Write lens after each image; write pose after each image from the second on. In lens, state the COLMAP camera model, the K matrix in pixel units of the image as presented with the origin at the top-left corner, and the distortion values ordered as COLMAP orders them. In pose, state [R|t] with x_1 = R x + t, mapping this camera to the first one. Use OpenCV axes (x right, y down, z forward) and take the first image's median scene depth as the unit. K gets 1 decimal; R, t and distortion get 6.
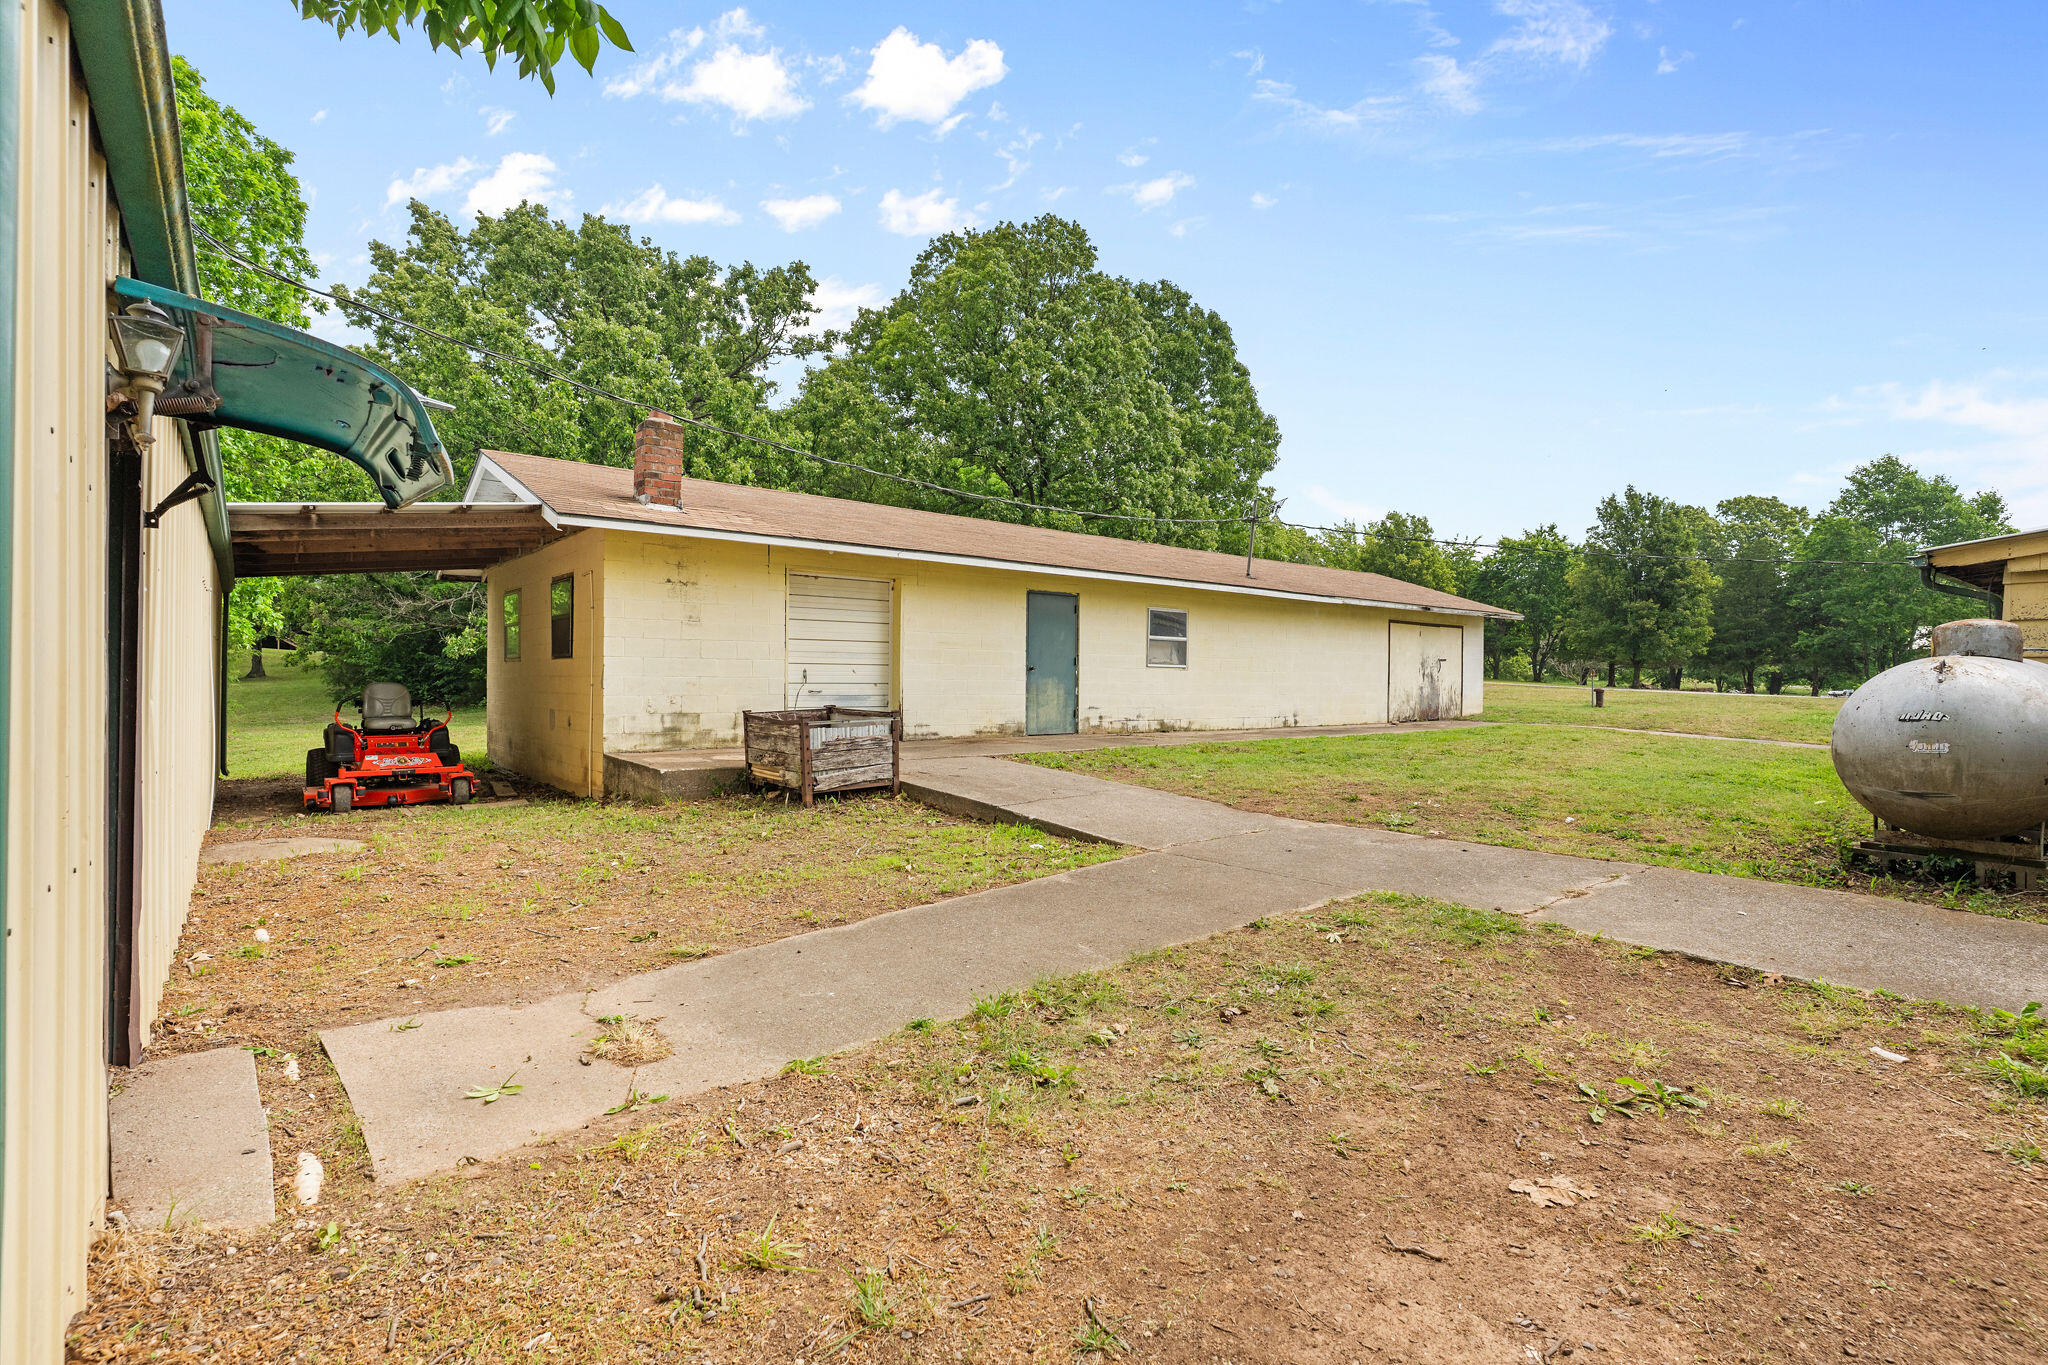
lens RADIAL K [[979.4, 0, 1017.2], [0, 979.4, 682.1], [0, 0, 1]] dist [0.006327, 0.000072]
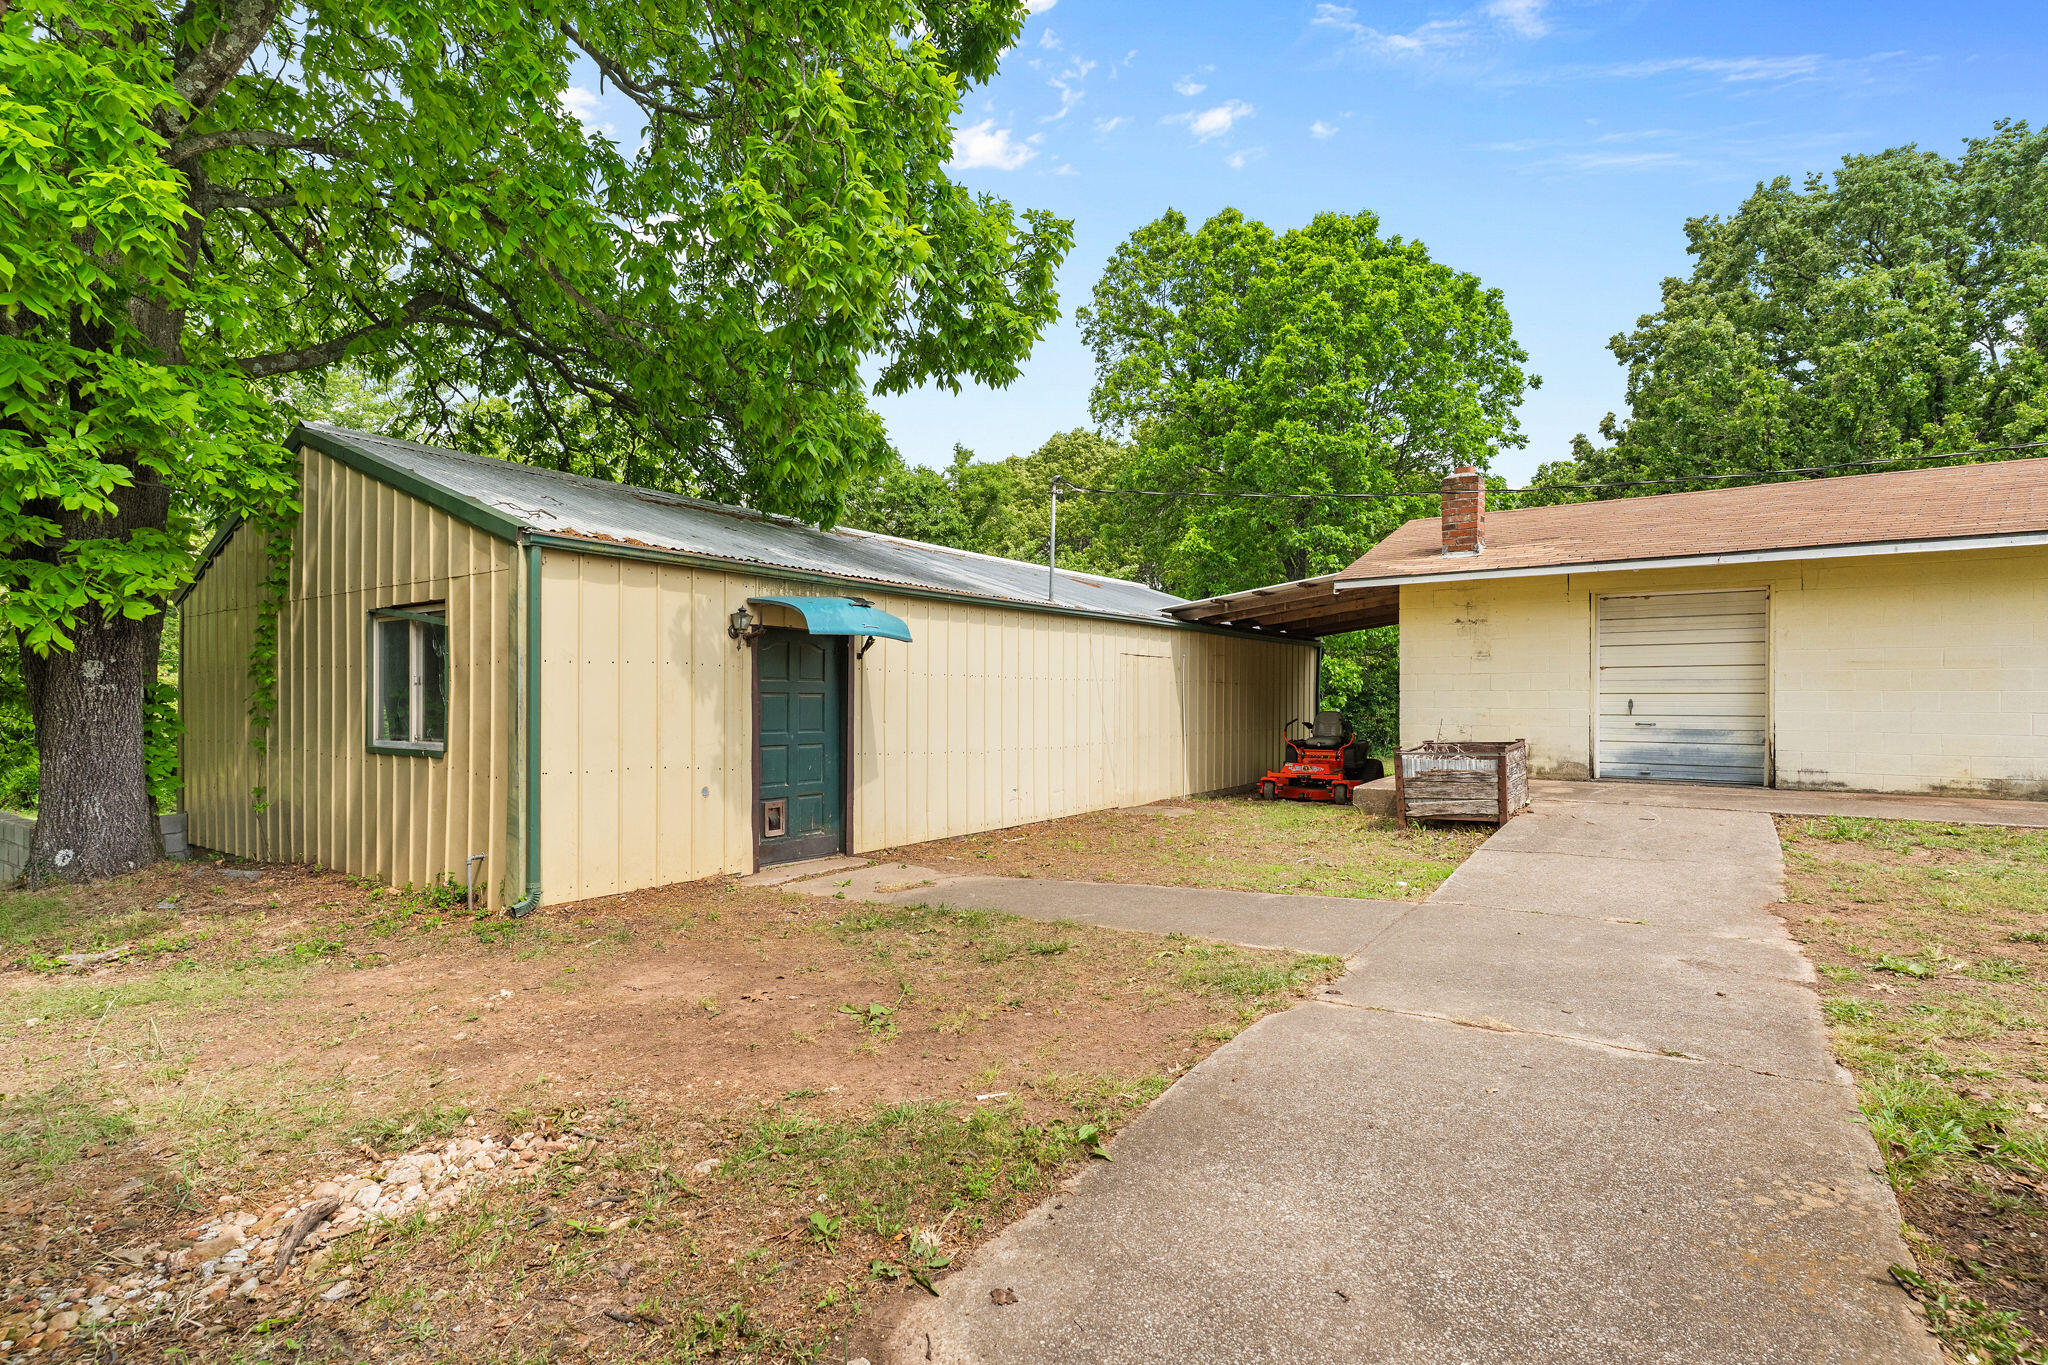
lens RADIAL K [[979.4, 0, 1013.5], [0, 979.4, 691.4], [0, 0, 1]] dist [0.006327, 0.000072]
pose [[0.285715, -0.011042, -0.958251, 0.550081], [0.001854, 0.999938, -0.010970, -0.012878], [0.958313, 0.001358, 0.285718, 0.203283]]
